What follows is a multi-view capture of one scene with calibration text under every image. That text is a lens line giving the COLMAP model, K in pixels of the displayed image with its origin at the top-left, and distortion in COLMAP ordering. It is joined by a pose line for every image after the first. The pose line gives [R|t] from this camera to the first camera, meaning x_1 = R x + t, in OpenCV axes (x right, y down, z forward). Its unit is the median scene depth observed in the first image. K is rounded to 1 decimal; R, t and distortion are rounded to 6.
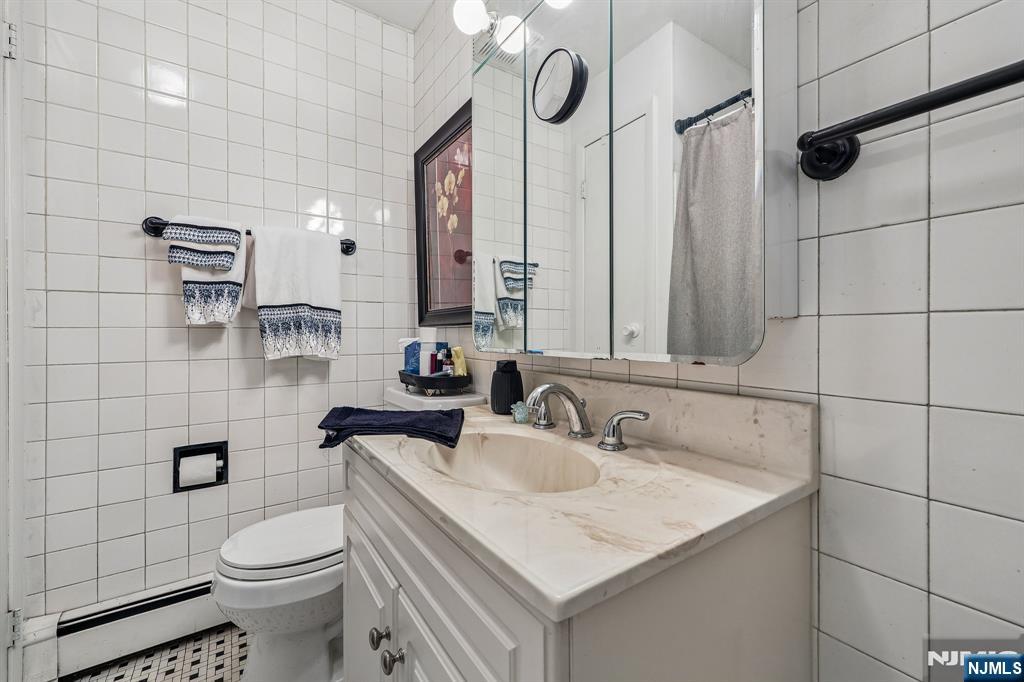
lens RADIAL K [[414.9, 0, 513.5], [0, 414.9, 341.4], [0, 0, 1]] dist [0.002003, 0.000269]
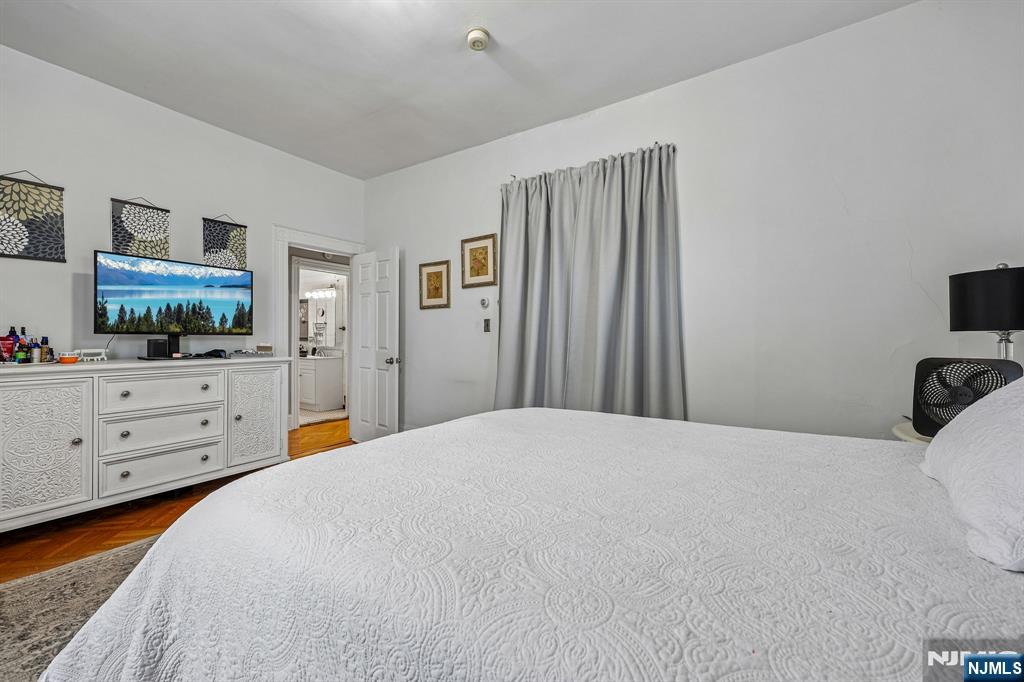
lens RADIAL K [[414.9, 0, 514.1], [0, 414.9, 341.0], [0, 0, 1]] dist [0.002003, 0.000269]
pose [[0.930086, 0.004521, 0.367315, 0.350261], [-0.008645, 0.999917, 0.009583, -0.097355], [-0.367241, -0.012089, 0.930047, -4.280733]]
